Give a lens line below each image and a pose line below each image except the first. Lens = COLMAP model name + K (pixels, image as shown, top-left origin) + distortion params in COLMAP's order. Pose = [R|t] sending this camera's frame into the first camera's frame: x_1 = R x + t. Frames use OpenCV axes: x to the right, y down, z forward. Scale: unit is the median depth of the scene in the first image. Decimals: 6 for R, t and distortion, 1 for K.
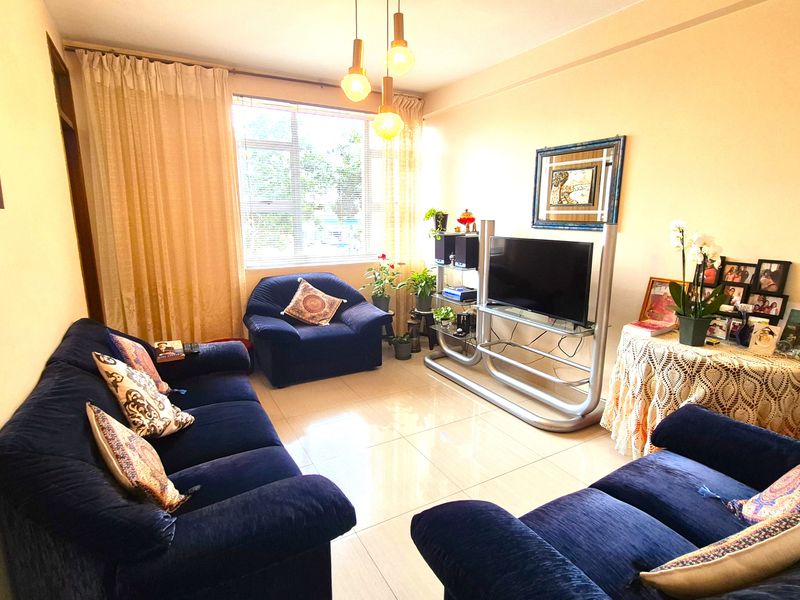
lens RADIAL K [[432.7, 0, 400.0], [0, 432.7, 300.0], [0, 0, 1]] dist [-0.001172, -0.001906]
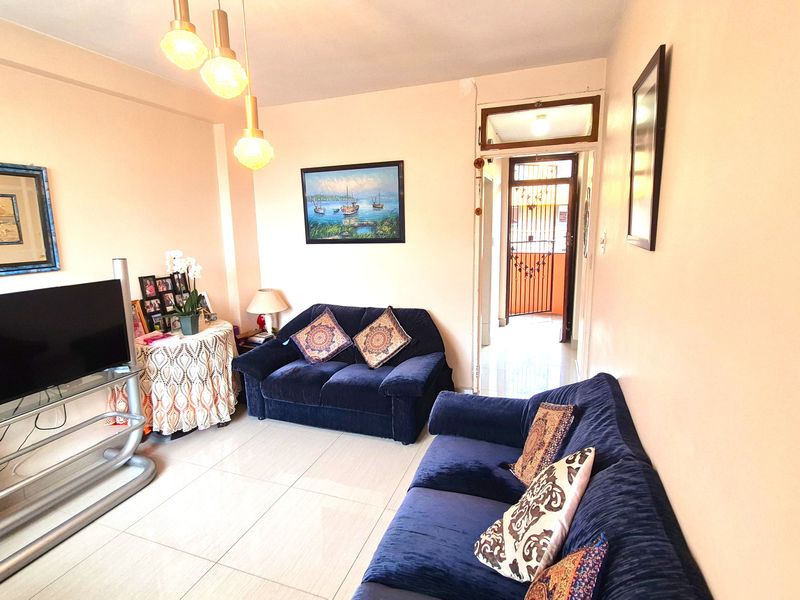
lens RADIAL K [[432.7, 0, 400.0], [0, 432.7, 300.0], [0, 0, 1]] dist [-0.001172, -0.001906]
pose [[-0.667928, -0.110294, 0.736007, -0.750743], [0.173018, 0.938848, 0.297706, -0.279536], [-0.723834, 0.326189, -0.608001, 1.196499]]
